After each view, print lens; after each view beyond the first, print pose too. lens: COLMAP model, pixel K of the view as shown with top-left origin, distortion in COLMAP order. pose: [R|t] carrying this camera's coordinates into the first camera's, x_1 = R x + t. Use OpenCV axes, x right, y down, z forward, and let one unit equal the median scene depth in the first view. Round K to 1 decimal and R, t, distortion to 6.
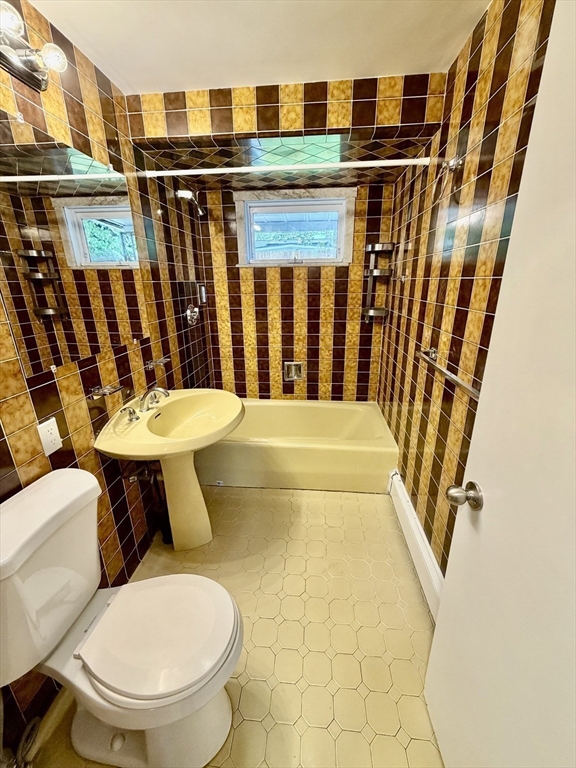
lens RADIAL K [[305.8, 0, 286.4], [0, 305.8, 385.6], [0, 0, 1]] dist [-0.002658, 0.000239]
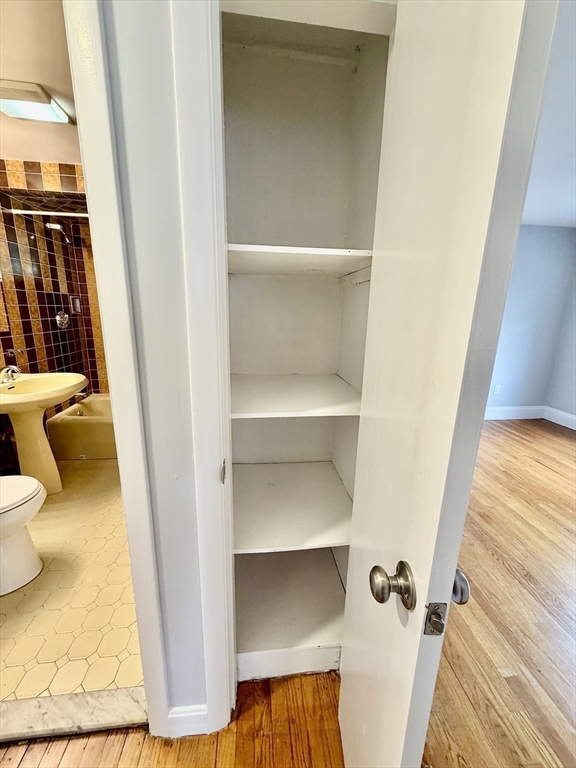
lens RADIAL K [[305.8, 0, 284.8], [0, 305.8, 381.7], [0, 0, 1]] dist [-0.002658, 0.000239]
pose [[0.978701, -0.015284, 0.204722, 0.344710], [0.034766, 0.995160, -0.091909, 0.174914], [-0.202326, 0.097069, 0.974496, -0.383573]]
